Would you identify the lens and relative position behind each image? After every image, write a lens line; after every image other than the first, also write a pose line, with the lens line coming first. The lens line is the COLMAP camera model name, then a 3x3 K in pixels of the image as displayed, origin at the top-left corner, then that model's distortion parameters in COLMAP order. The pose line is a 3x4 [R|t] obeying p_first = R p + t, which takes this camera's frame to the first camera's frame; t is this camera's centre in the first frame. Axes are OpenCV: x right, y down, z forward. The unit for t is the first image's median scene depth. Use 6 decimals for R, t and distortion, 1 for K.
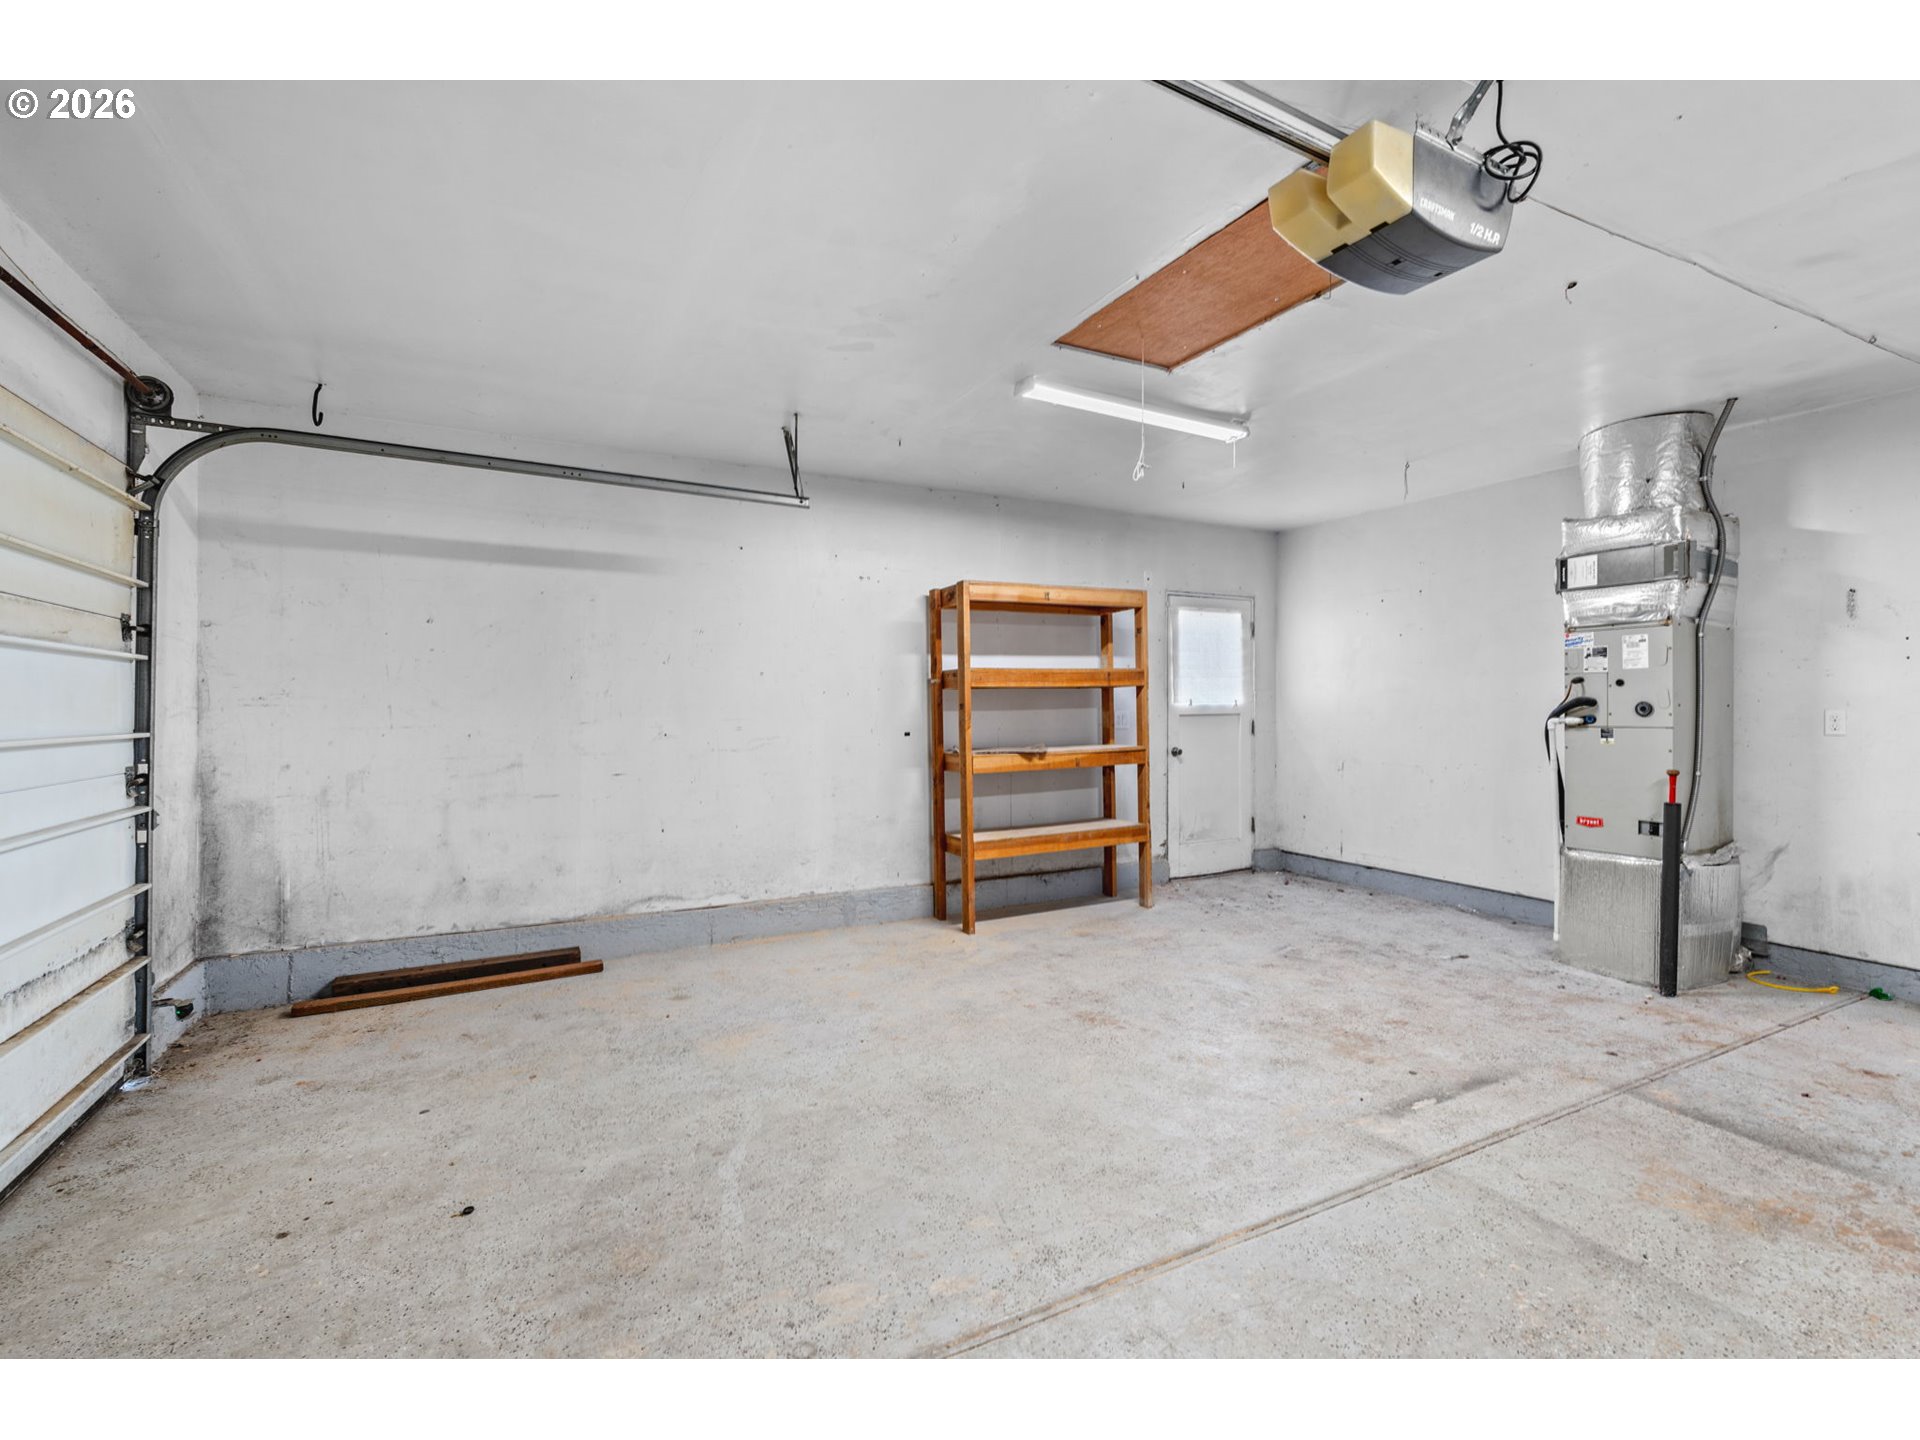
lens RADIAL K [[864.5, 0, 961.7], [0, 864.5, 716.1], [0, 0, 1]] dist [-0.005679, 0.000301]
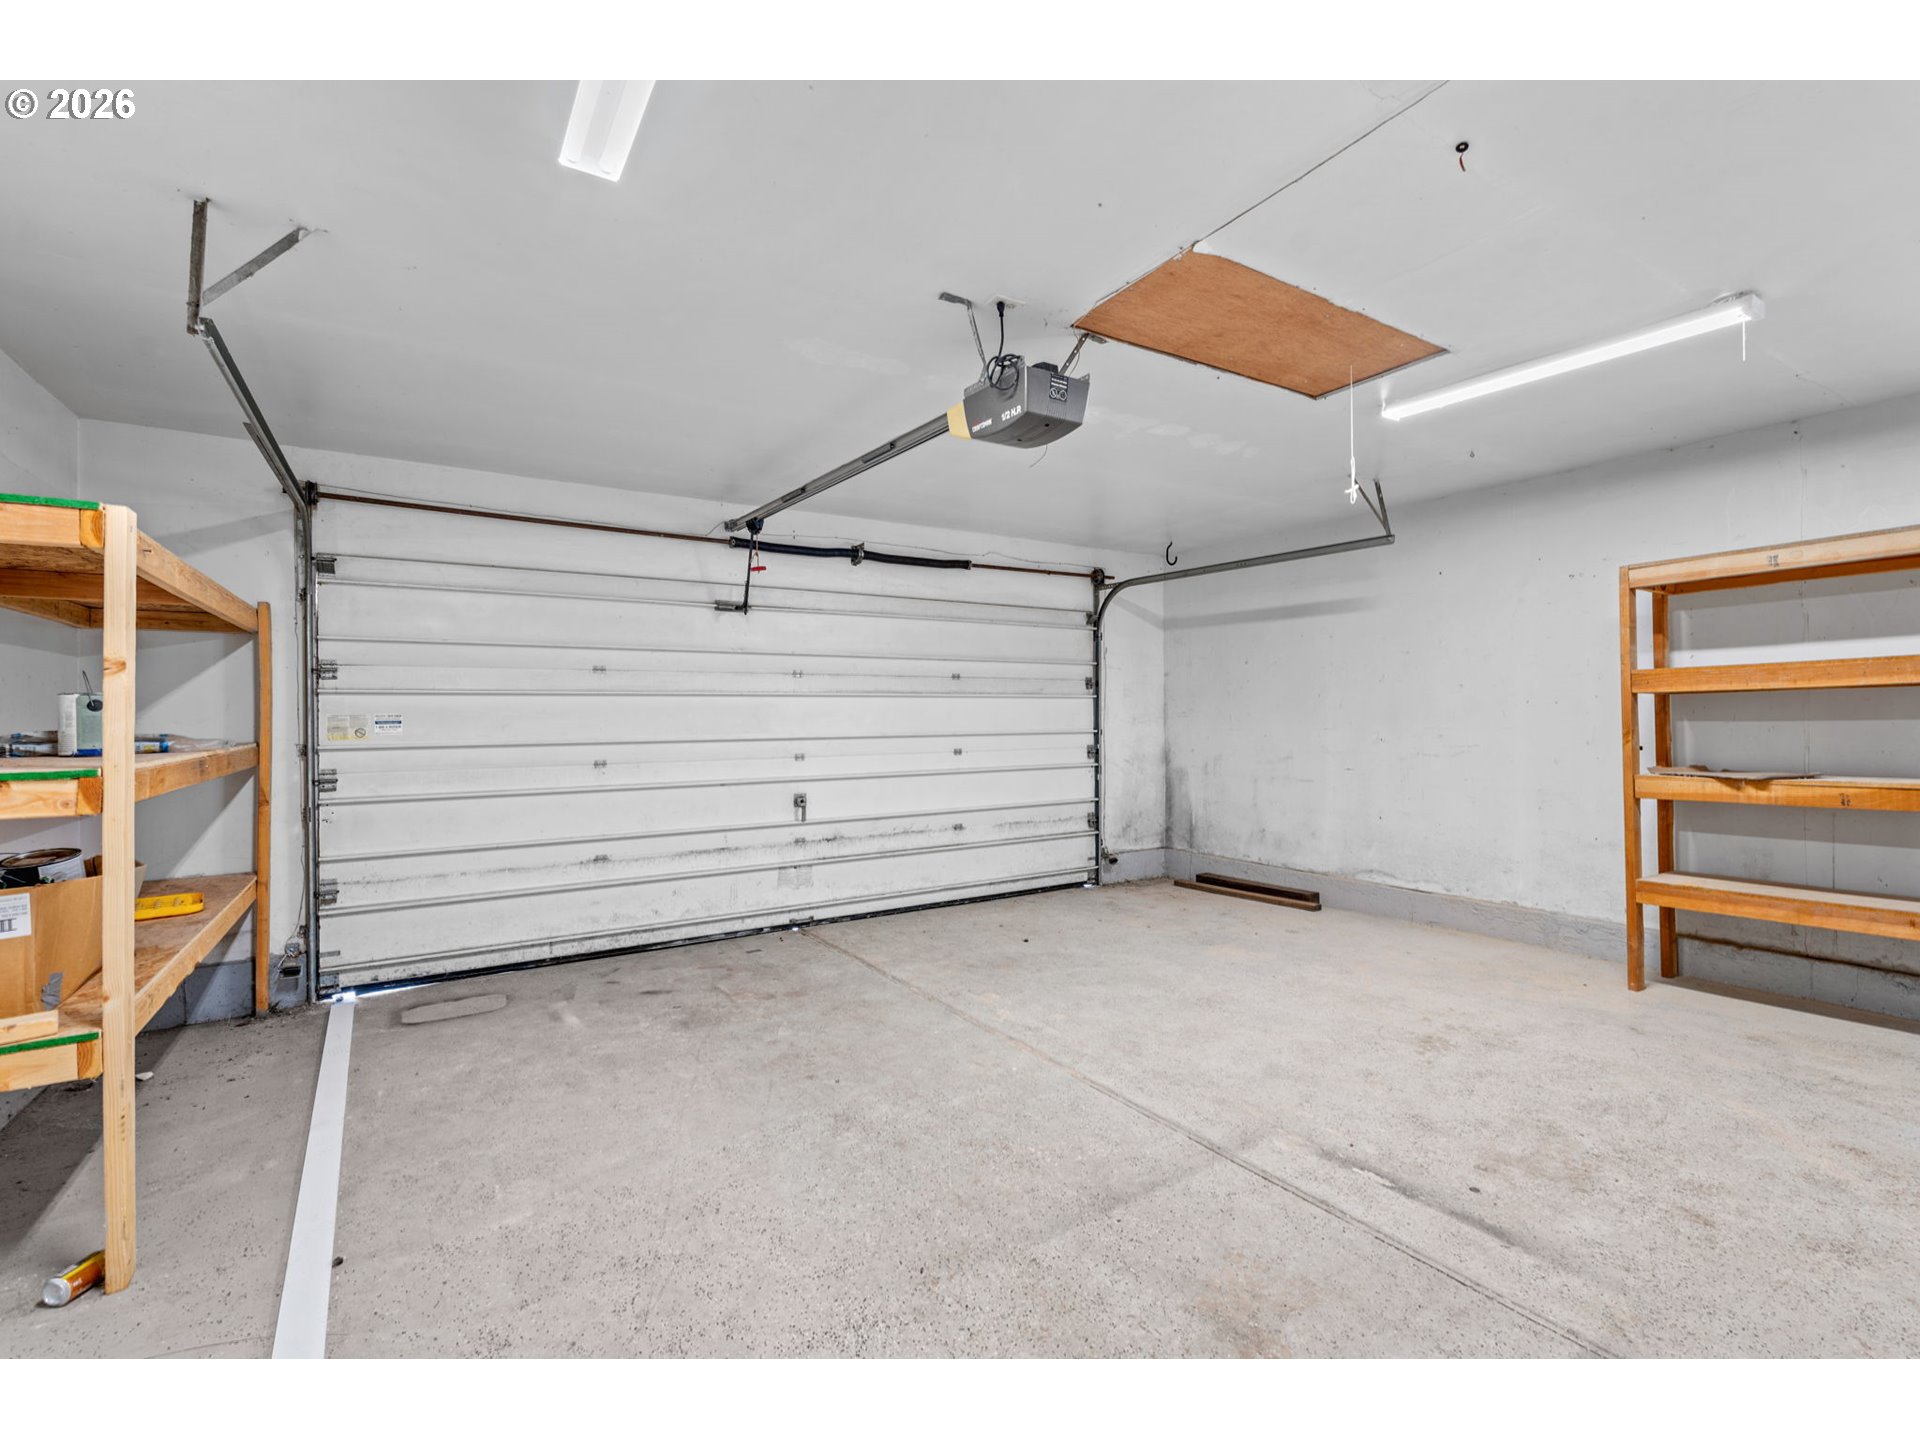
lens RADIAL K [[864.5, 0, 961.7], [0, 864.5, 716.1], [0, 0, 1]] dist [-0.005679, 0.000301]
pose [[0.088655, 0.001212, -0.996062, 1.199118], [-0.000968, 0.999999, 0.001131, -0.017698], [0.996062, 0.000864, 0.088656, 0.440820]]
